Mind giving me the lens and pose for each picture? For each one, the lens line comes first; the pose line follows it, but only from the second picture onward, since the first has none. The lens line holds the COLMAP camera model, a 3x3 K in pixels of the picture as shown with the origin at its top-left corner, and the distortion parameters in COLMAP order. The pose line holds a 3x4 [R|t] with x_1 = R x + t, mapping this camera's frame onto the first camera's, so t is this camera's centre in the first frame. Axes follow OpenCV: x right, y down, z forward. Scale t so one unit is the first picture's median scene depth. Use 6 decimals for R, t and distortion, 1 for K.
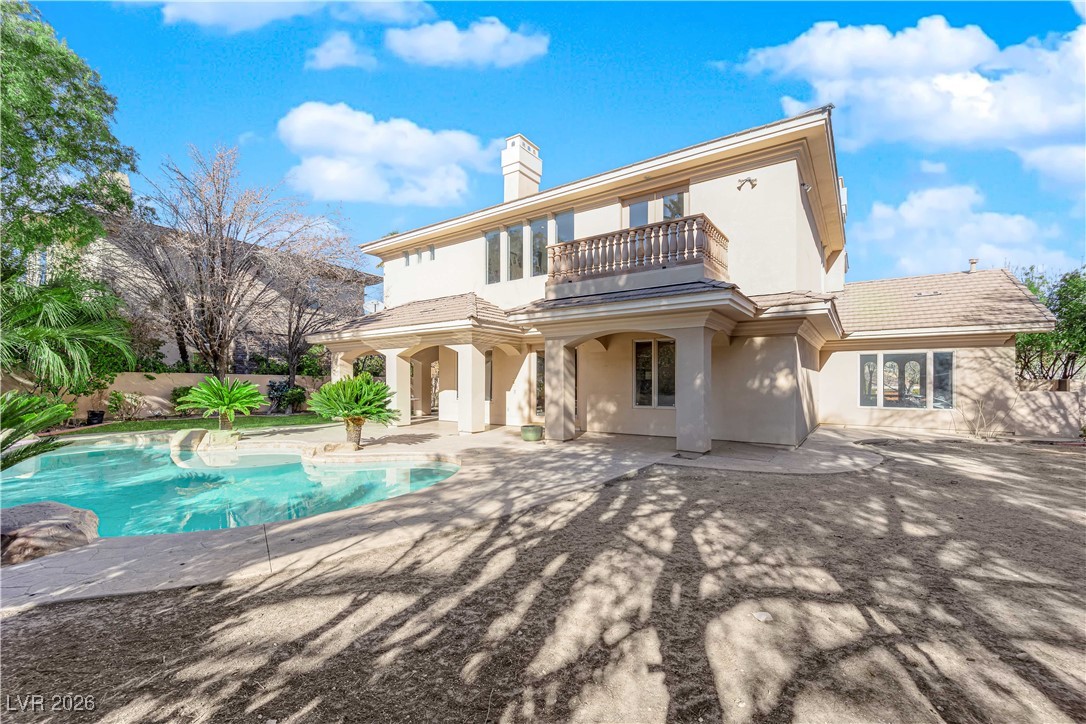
lens RADIAL K [[435.7, 0, 544.5], [0, 435.7, 373.6], [0, 0, 1]] dist [-0.012226, -0.002100]
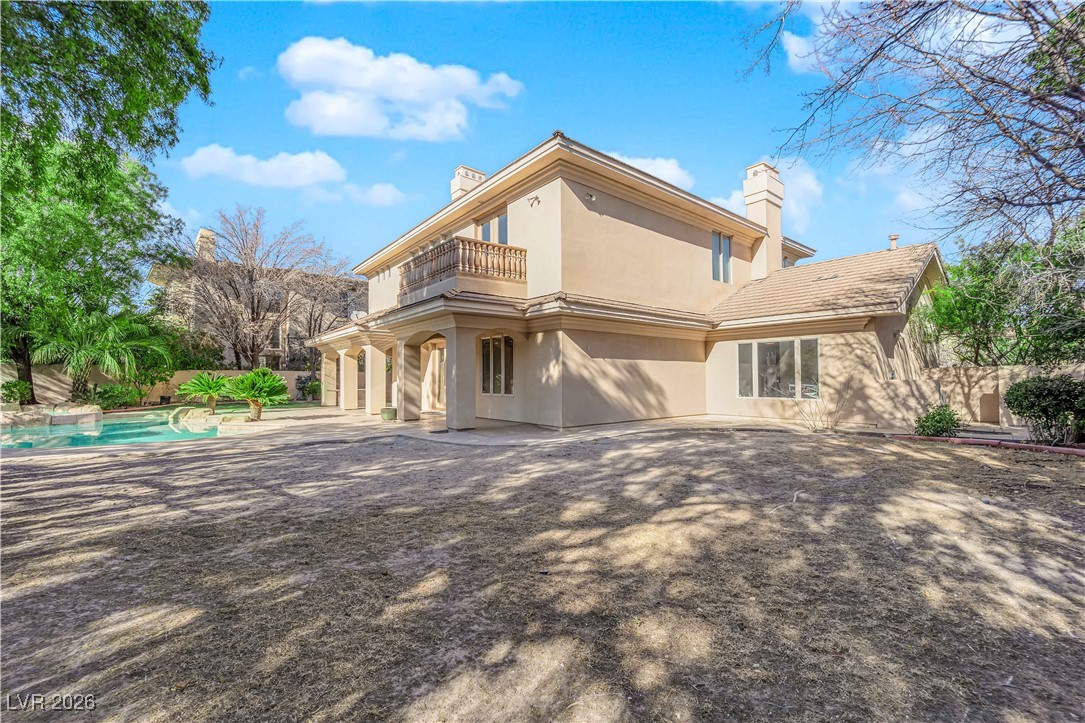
lens RADIAL K [[435.3, 0, 544.8], [0, 435.3, 360.8], [0, 0, 1]] dist [-0.012226, -0.002100]
pose [[0.962311, -0.016452, -0.271454, 0.652414], [0.010782, 0.999692, -0.022364, 0.012916], [0.271739, 0.018594, 0.962191, -0.085096]]
